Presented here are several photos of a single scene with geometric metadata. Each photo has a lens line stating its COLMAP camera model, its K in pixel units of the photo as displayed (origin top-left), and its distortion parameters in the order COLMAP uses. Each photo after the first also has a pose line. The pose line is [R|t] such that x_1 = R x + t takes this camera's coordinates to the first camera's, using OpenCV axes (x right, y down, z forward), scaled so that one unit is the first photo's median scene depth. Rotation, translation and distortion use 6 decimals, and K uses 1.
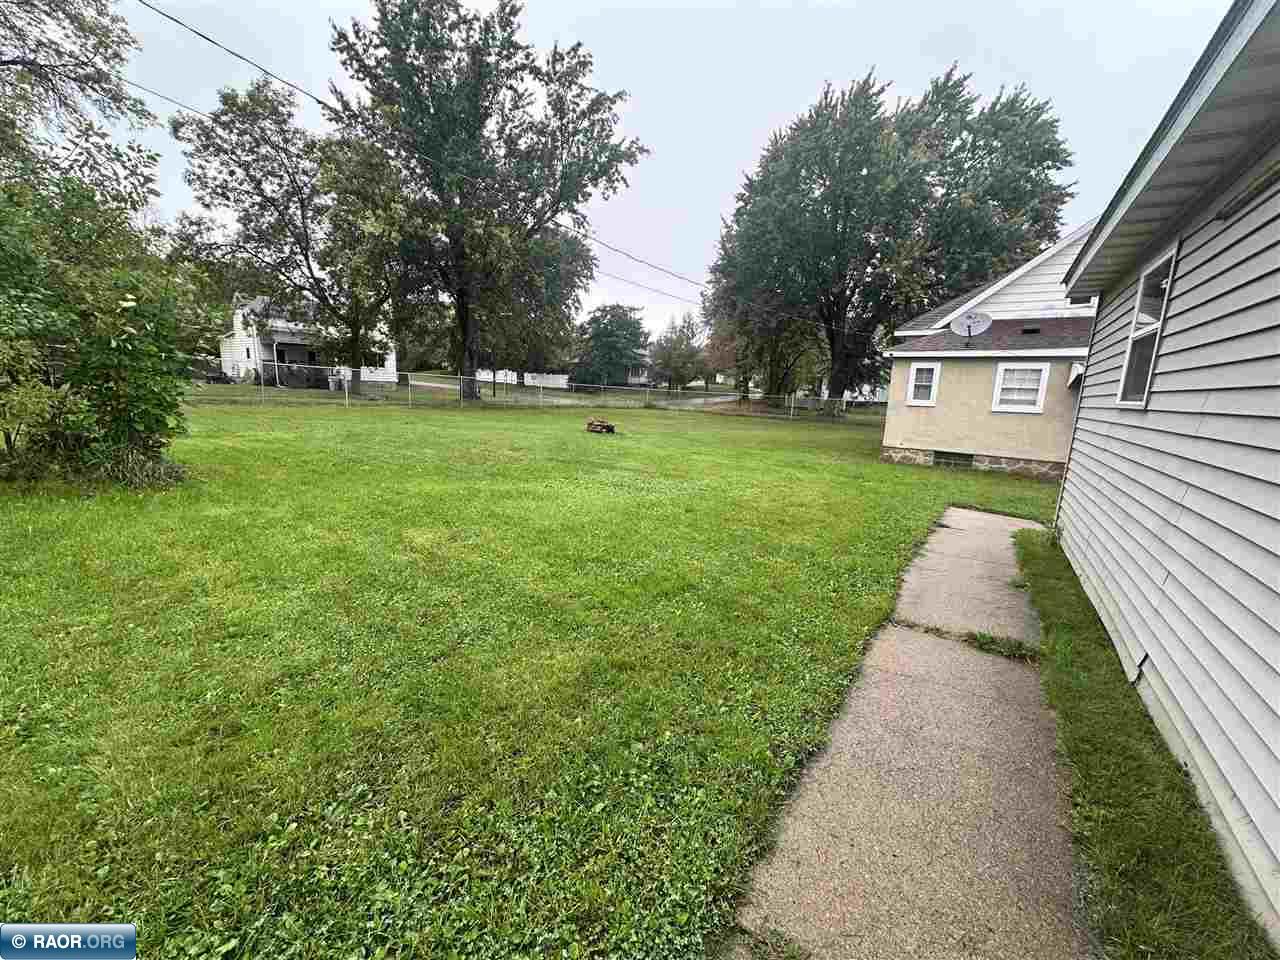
lens RADIAL K [[510.3, 0, 640.0], [0, 510.3, 480.0], [0, 0, 1]] dist [-0.001101, -0.000132]
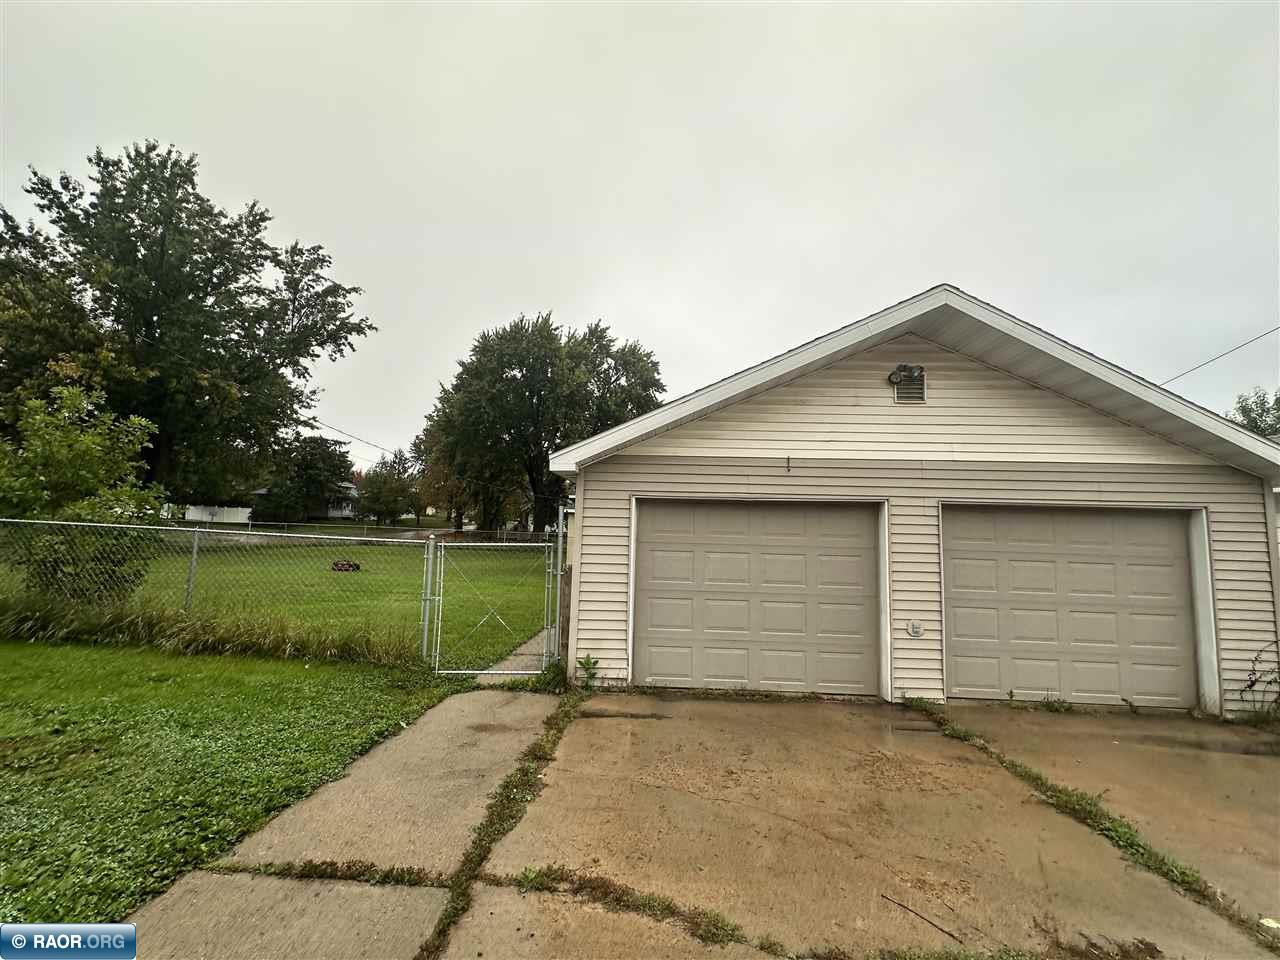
lens RADIAL K [[509.9, 0, 640.0], [0, 509.9, 480.0], [0, 0, 1]] dist [-0.002062, 0.000099]
pose [[0.852356, 0.033738, 0.521872, -0.075570], [0.096514, 0.970627, -0.220382, 0.017877], [-0.513978, 0.238212, 0.824064, -0.228533]]
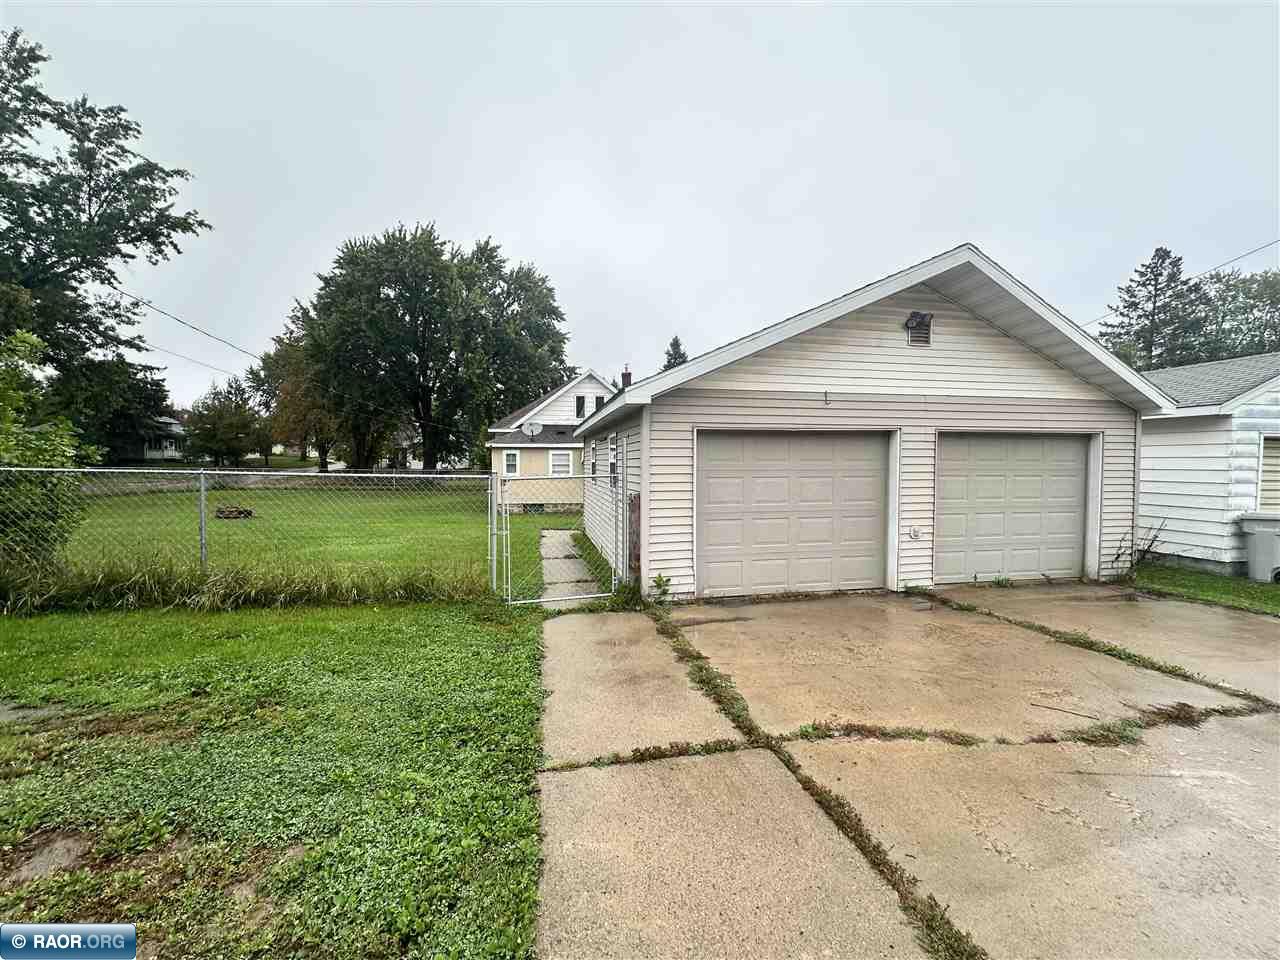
lens RADIAL K [[509.6, 0, 640.0], [0, 509.6, 480.0], [0, 0, 1]] dist [-0.000548, 0.000212]
pose [[0.699060, -0.062341, 0.712341, -0.146212], [0.150336, 0.986740, -0.061178, 0.010552], [-0.699081, 0.149857, 0.699163, -0.188744]]
